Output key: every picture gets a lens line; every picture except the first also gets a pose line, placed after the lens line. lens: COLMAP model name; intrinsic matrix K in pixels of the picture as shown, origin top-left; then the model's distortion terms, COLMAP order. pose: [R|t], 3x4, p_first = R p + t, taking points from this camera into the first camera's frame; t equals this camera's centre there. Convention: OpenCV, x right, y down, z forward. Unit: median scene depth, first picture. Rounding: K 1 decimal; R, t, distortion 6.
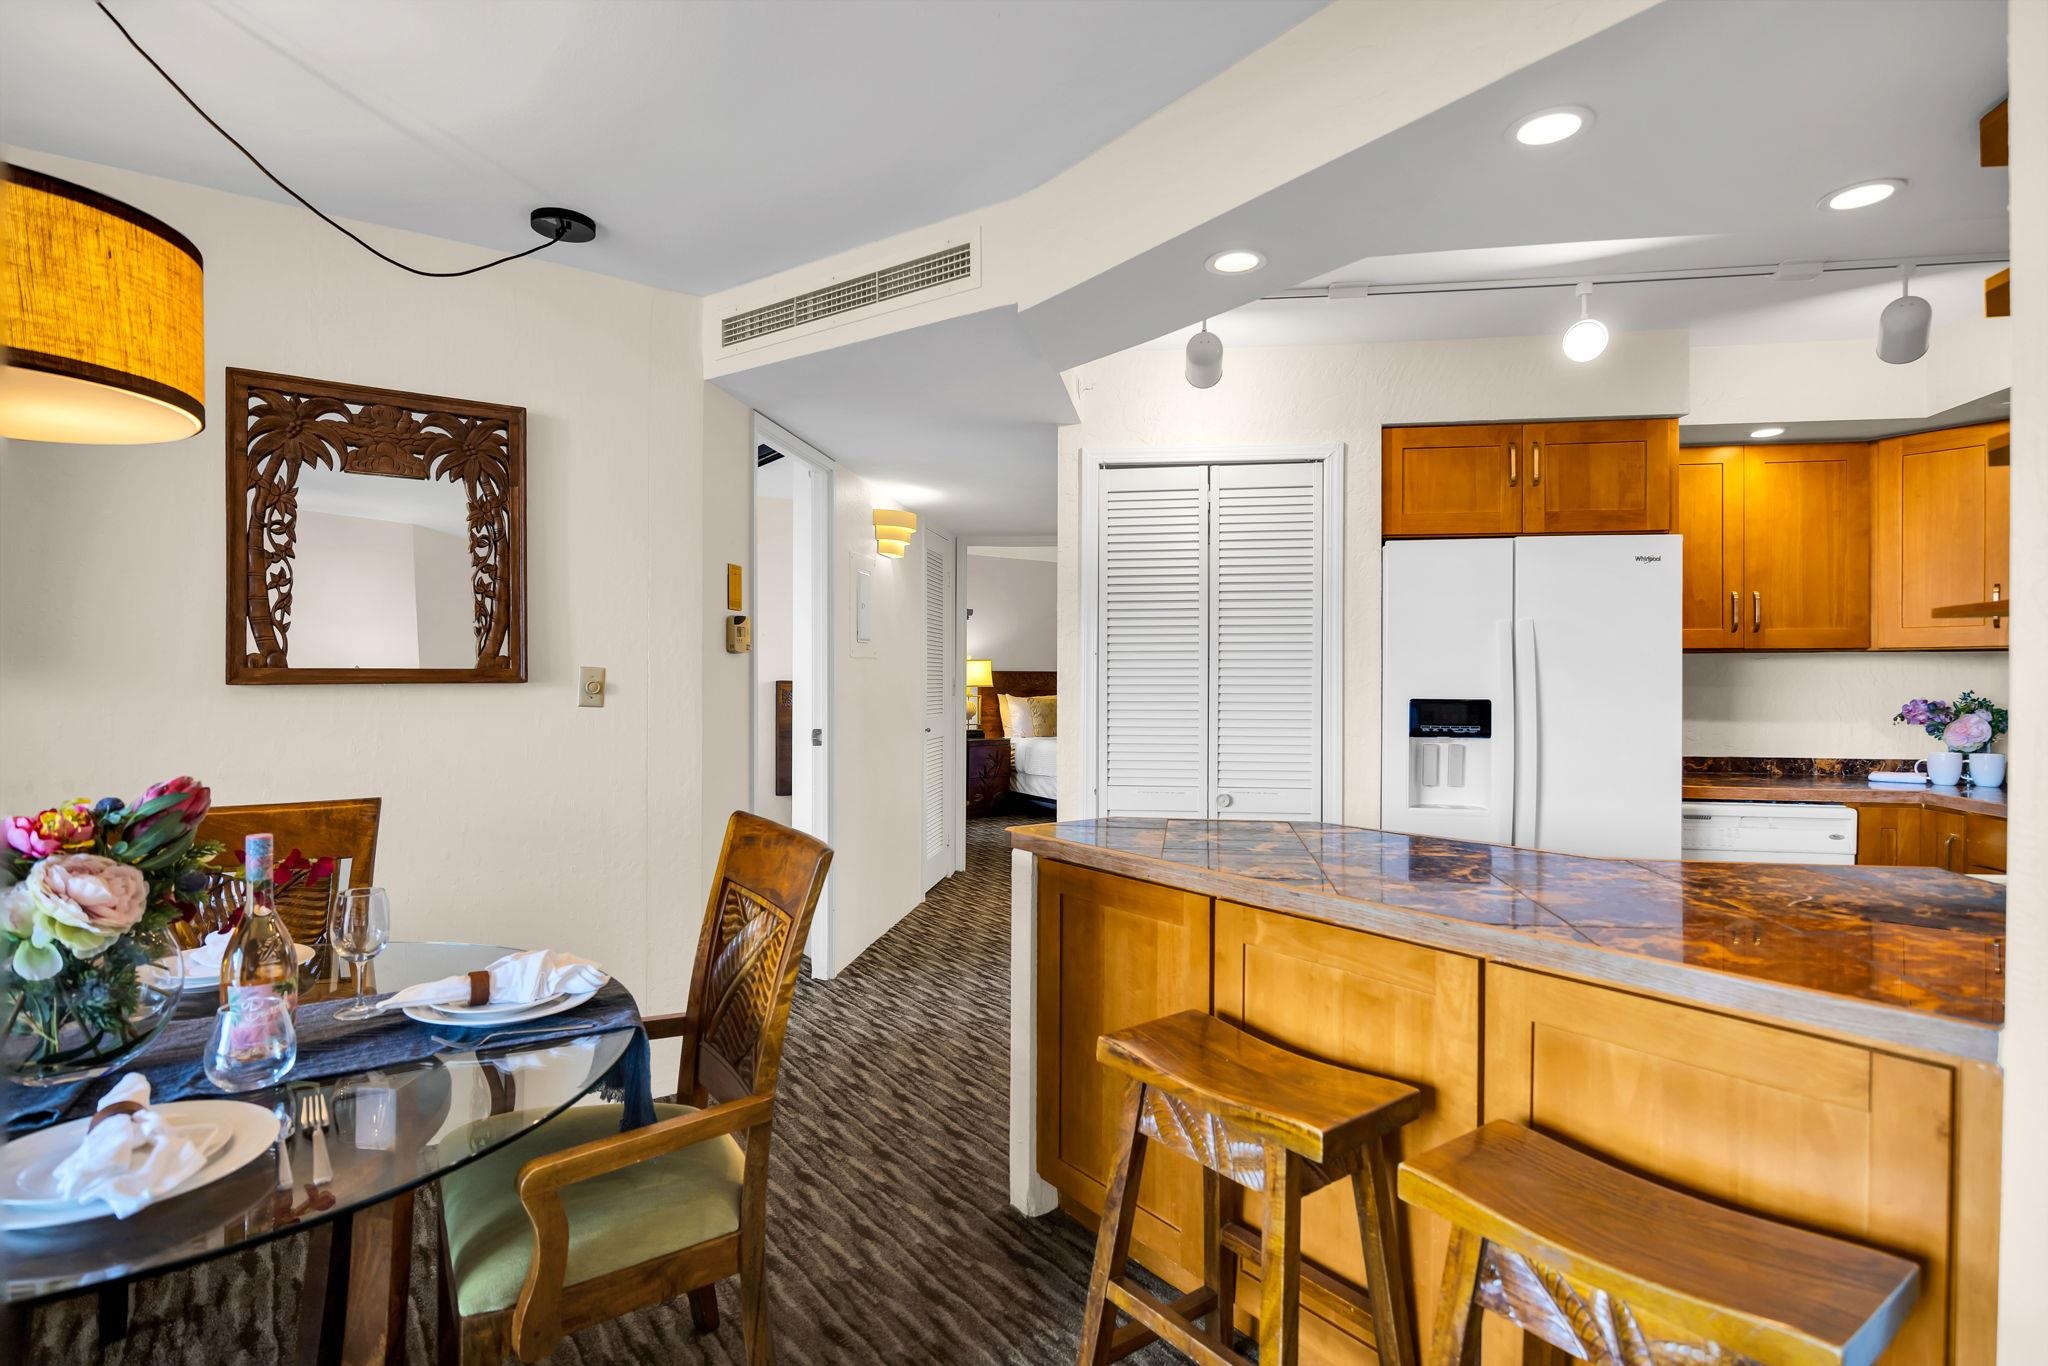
lens RADIAL K [[1033.1, 0, 1021.6], [0, 1033.1, 681.6], [0, 0, 1]] dist [-0.005748, -0.001083]
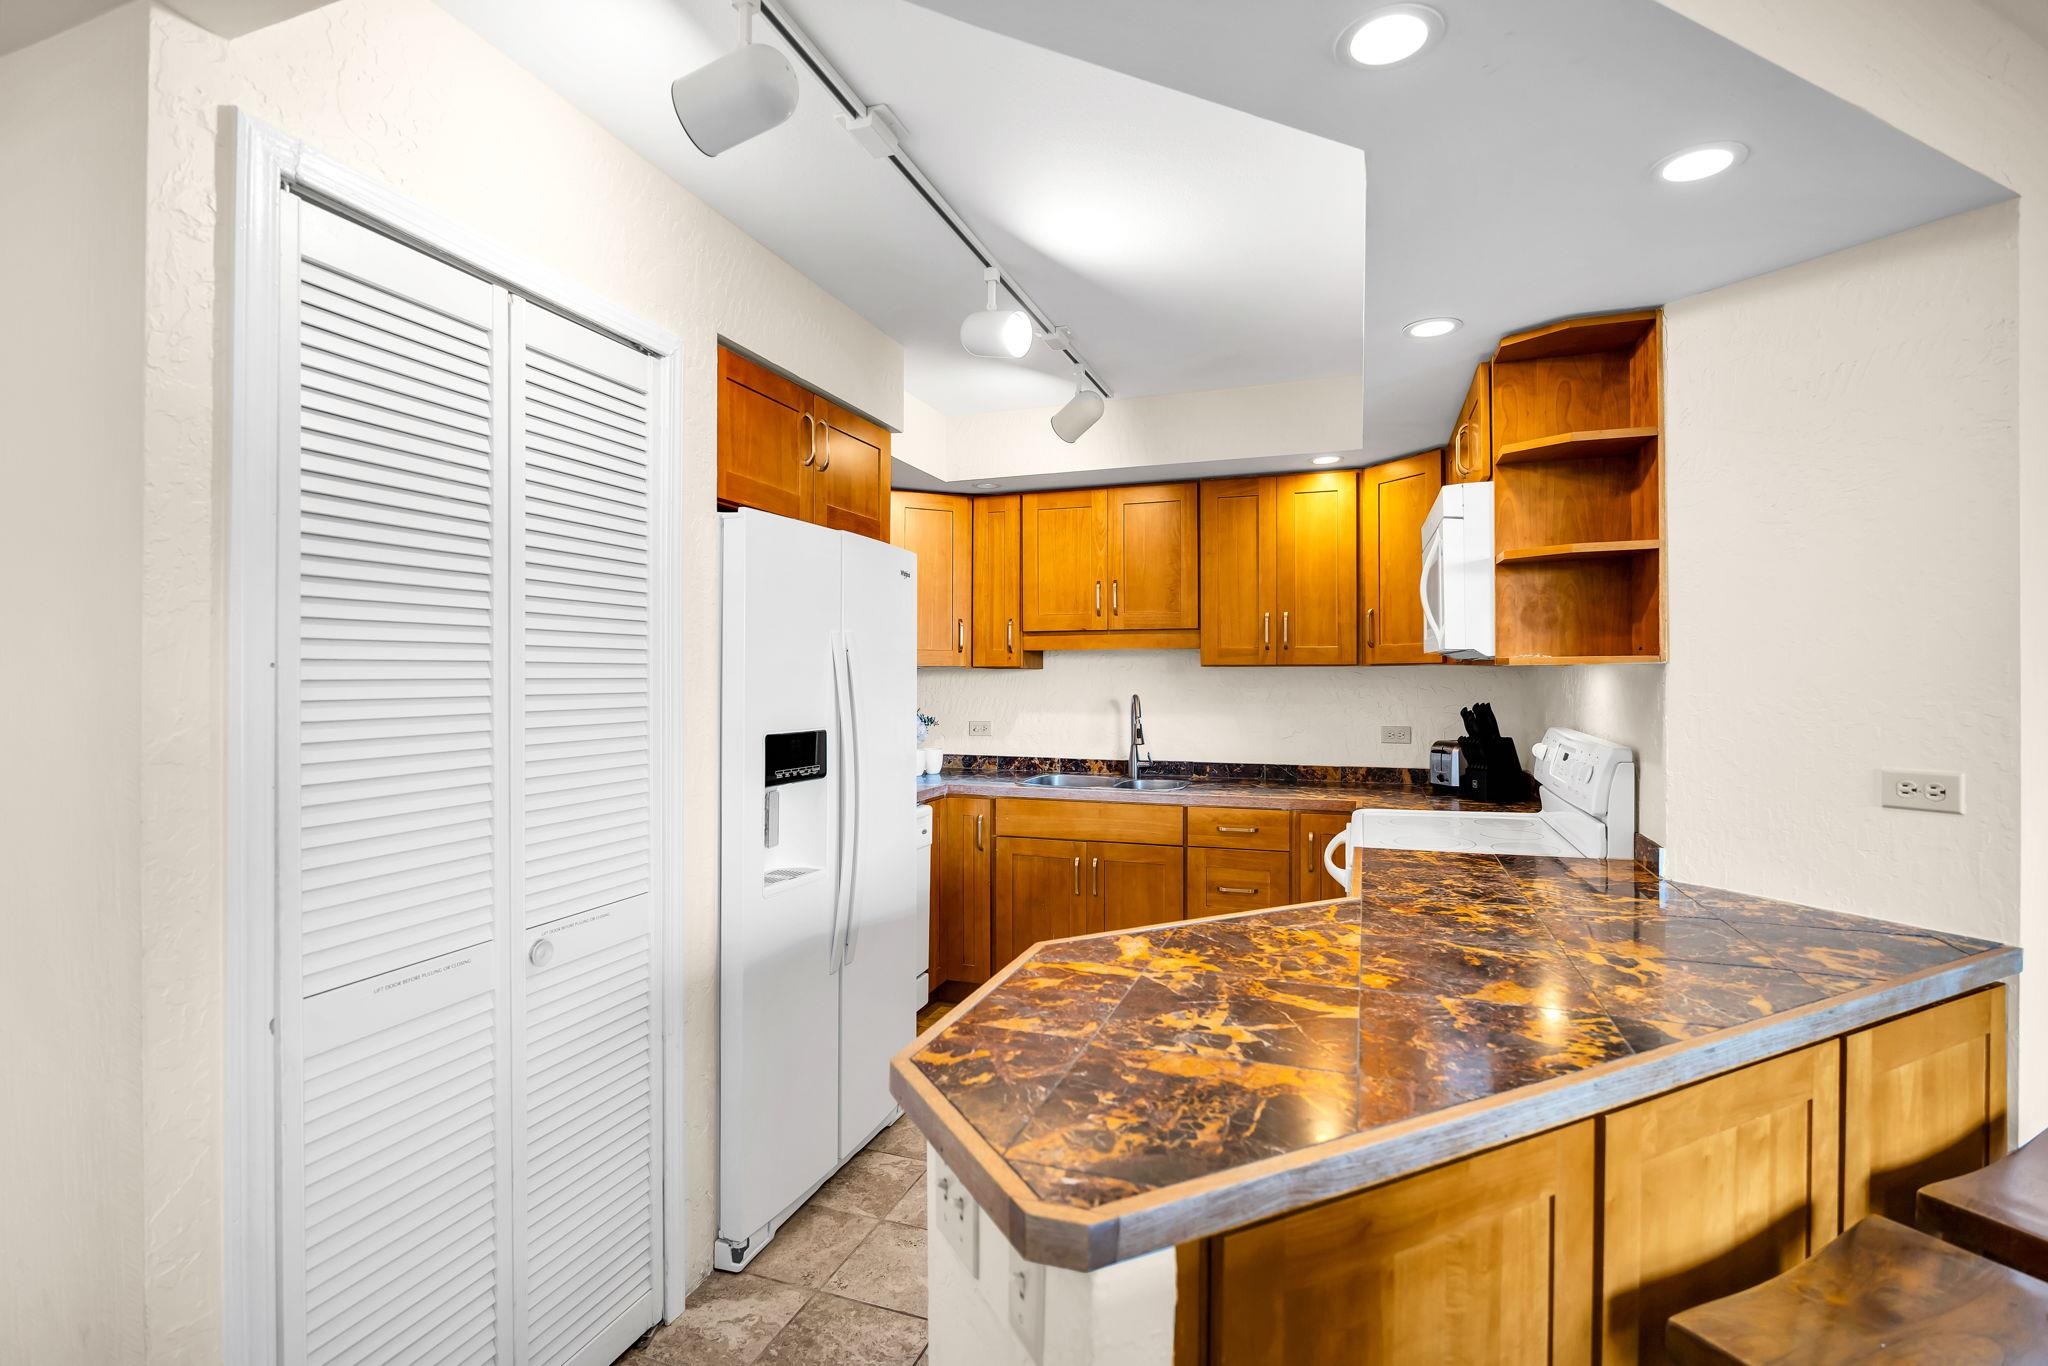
lens RADIAL K [[956.2, 0, 1018.7], [0, 956.2, 671.2], [0, 0, 1]] dist [-0.009385, -0.000184]
pose [[0.181954, 0.002801, 0.983303, -0.240477], [0.000060, 0.999996, -0.002860, -0.025406], [-0.983307, 0.000579, 0.181953, 0.716129]]
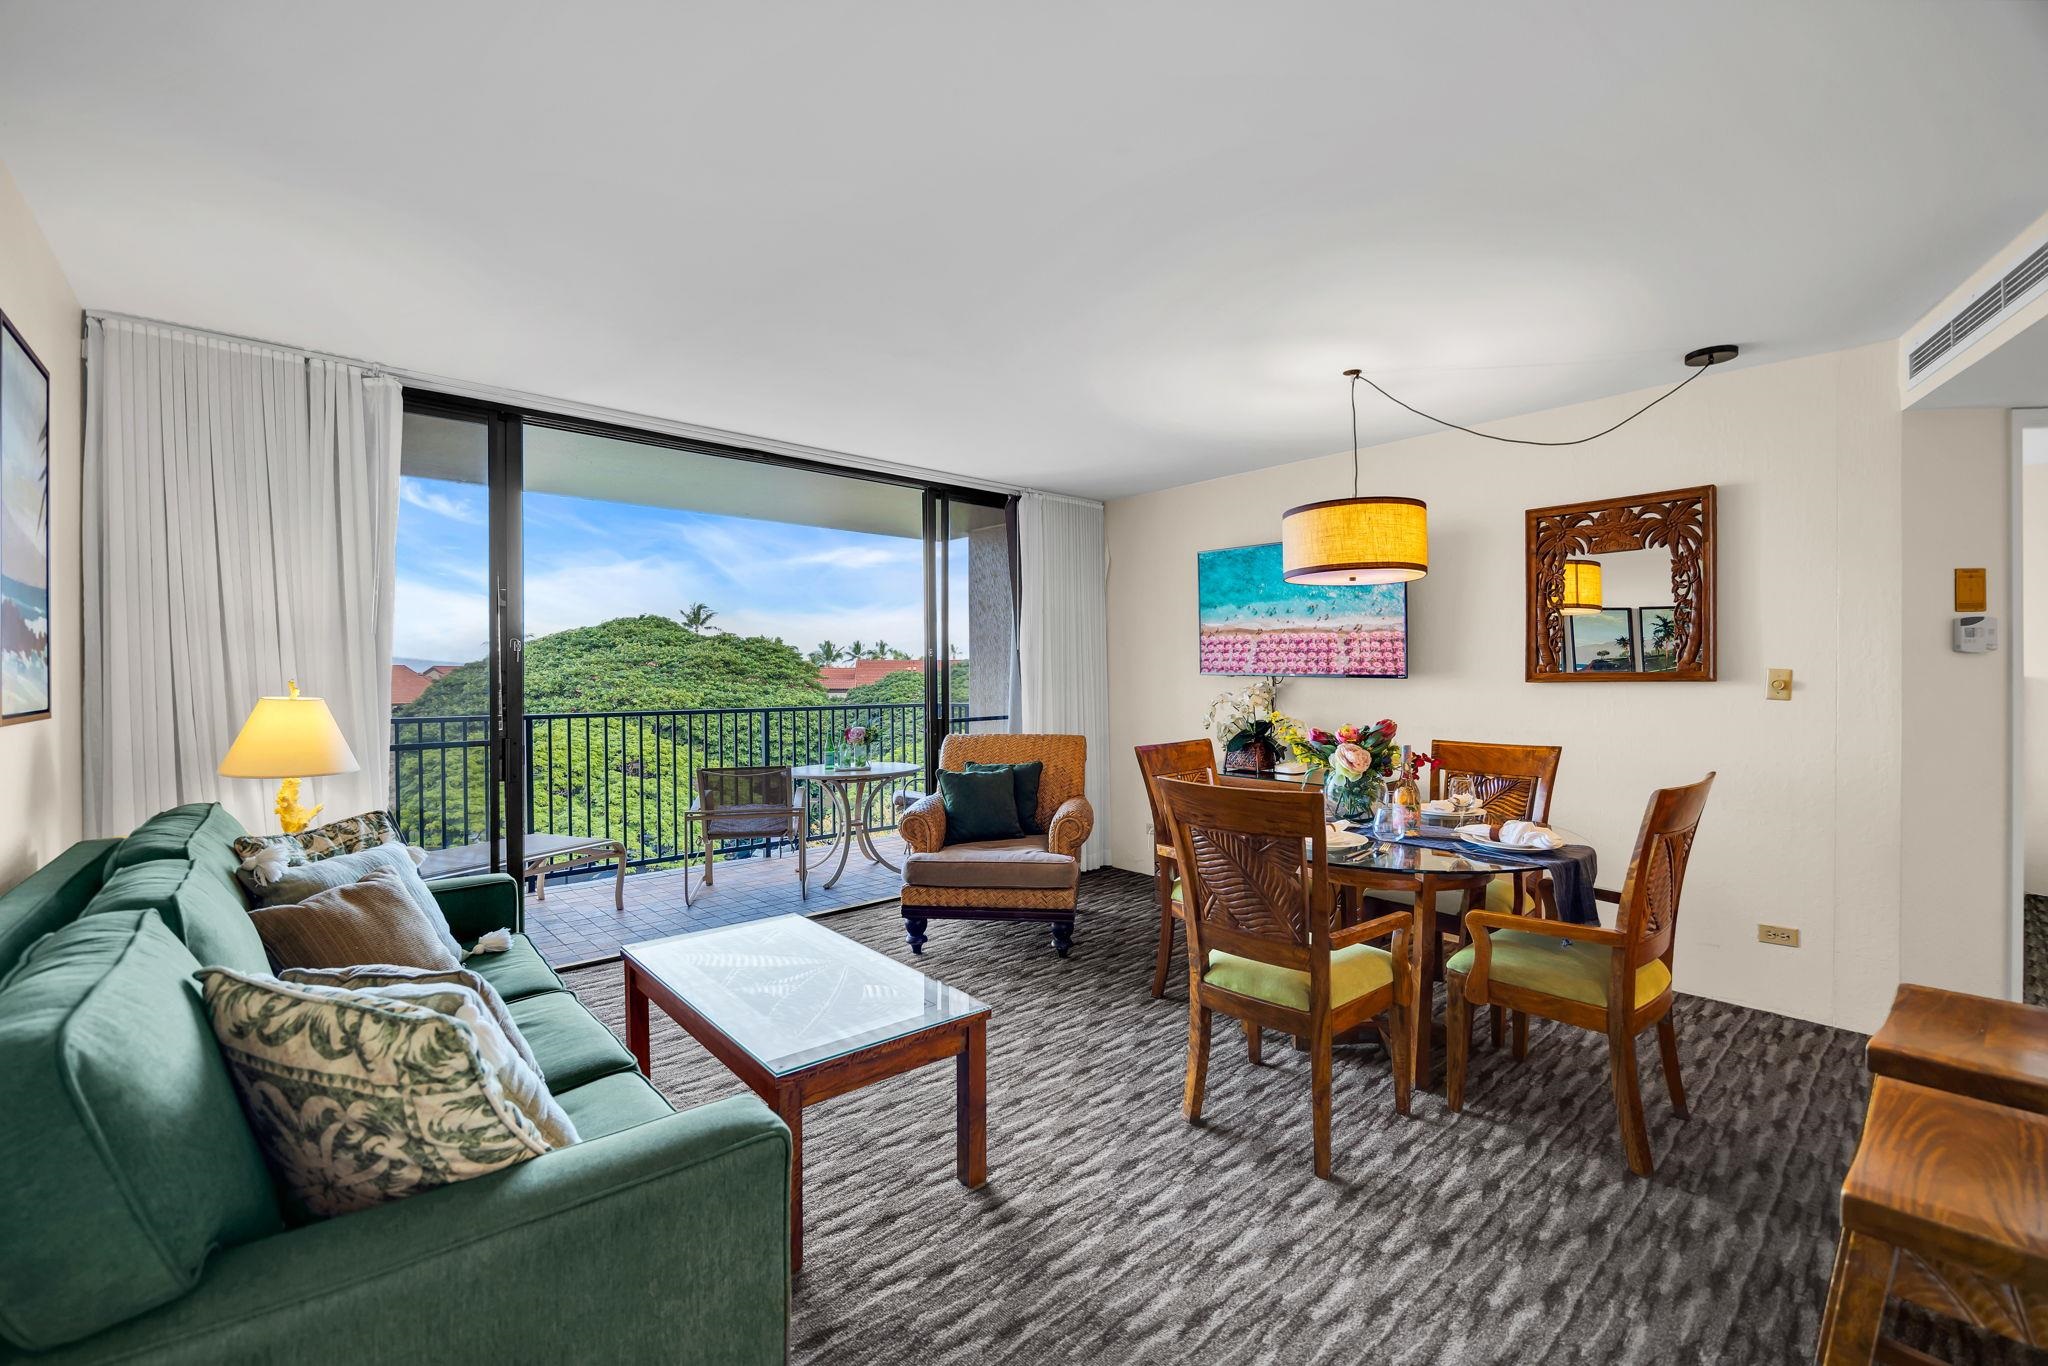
lens RADIAL K [[850.5, 0, 1003.2], [0, 850.5, 679.9], [0, 0, 1]] dist [-0.020443, -0.000155]
pose [[0.071395, 0.004534, -0.997438, 0.490375], [0.002255, 0.999986, 0.004707, -0.006459], [0.997446, -0.002586, 0.071384, -0.037041]]
